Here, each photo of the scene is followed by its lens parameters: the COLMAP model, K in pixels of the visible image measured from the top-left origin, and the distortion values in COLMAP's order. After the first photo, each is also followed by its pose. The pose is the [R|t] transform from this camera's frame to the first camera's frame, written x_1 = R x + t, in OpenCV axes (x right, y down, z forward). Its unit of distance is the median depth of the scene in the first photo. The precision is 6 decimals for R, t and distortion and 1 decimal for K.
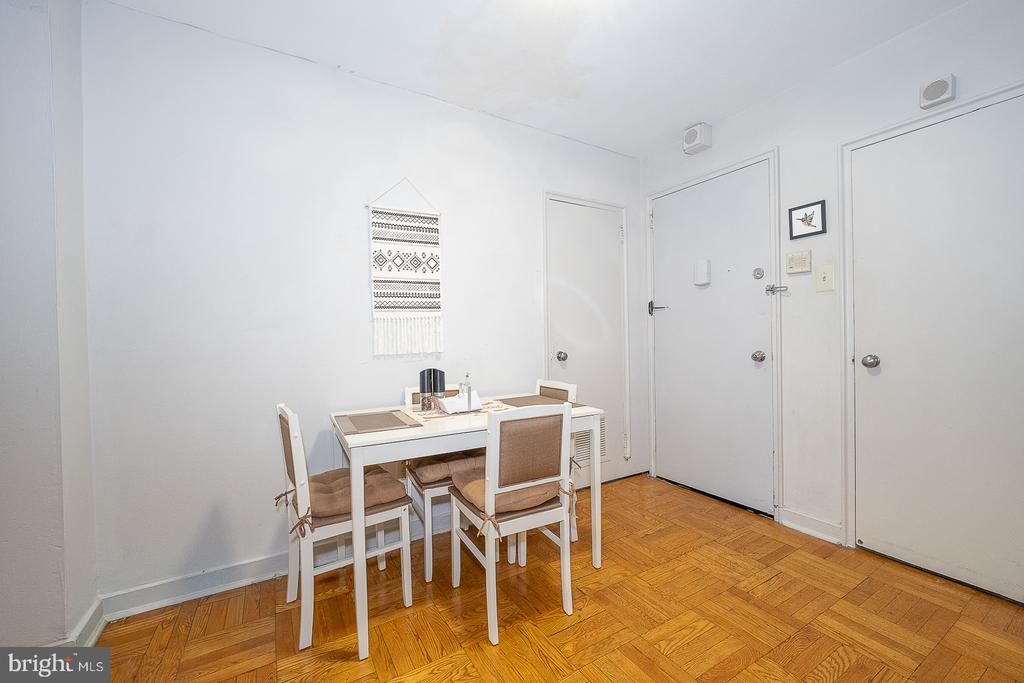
lens RADIAL K [[409.2, 0, 513.8], [0, 409.2, 337.1], [0, 0, 1]] dist [-0.009110, 0.000374]
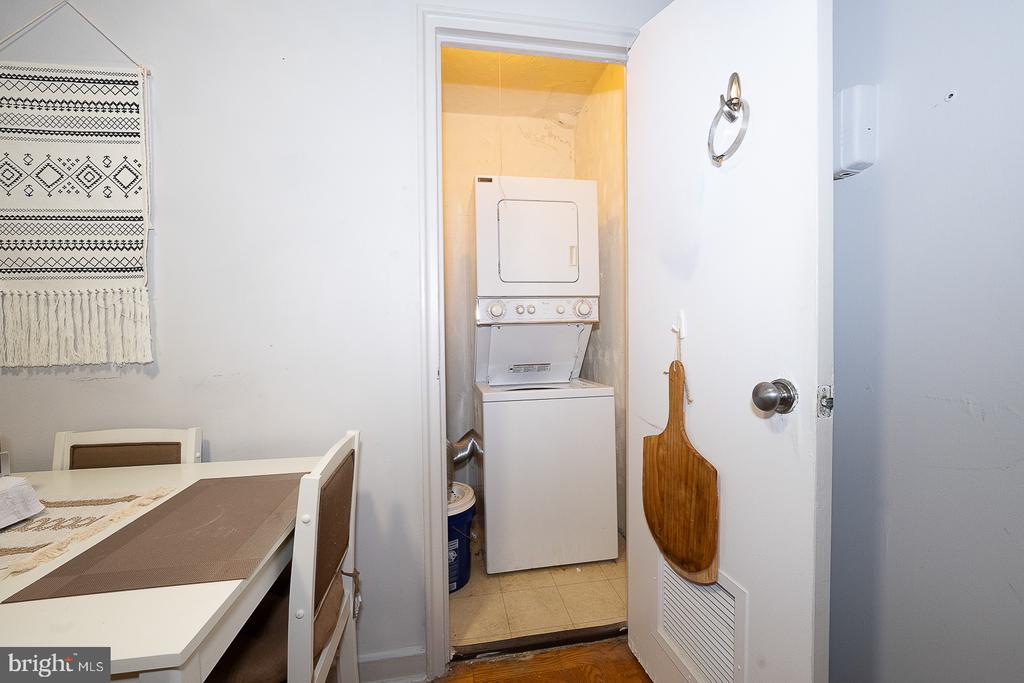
lens RADIAL K [[409.2, 0, 510.0], [0, 409.2, 347.8], [0, 0, 1]] dist [-0.009110, 0.000374]
pose [[0.936546, 0.008735, -0.350436, 0.394301], [-0.001114, 0.999759, 0.021942, 0.009082], [0.350543, -0.020160, 0.936330, 0.714235]]
